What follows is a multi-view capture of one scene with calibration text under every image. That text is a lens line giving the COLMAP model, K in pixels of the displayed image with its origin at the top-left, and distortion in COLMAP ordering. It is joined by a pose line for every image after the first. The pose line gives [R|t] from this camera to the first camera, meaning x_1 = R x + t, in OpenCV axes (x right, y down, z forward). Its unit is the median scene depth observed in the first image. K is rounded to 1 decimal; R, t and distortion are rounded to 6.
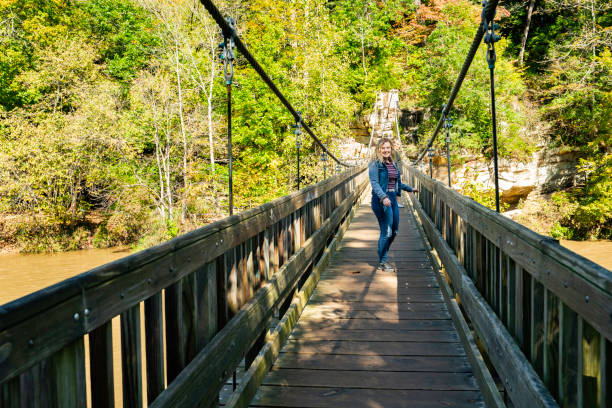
lens RADIAL K [[717.8, 0, 306.0], [0, 717.8, 204.0], [0, 0, 1]] dist [0.016489, -0.013535]
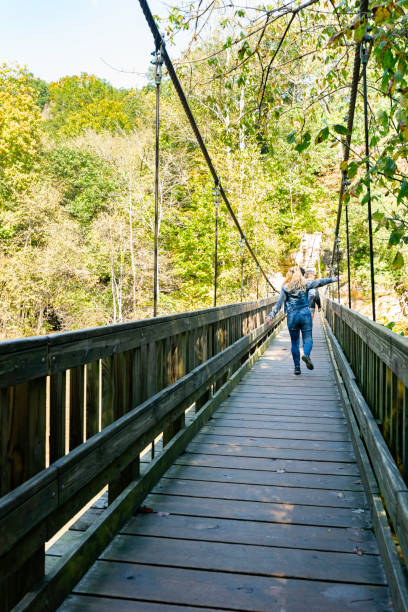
lens RADIAL K [[717.8, 0, 204.0], [0, 717.8, 306.0], [0, 0, 1]] dist [0.016489, -0.013535]
pose [[0.998997, 0.023321, -0.038236, -0.012357], [-0.024970, 0.998753, -0.043240, 0.013269], [0.037180, 0.044151, 0.998333, -0.151395]]
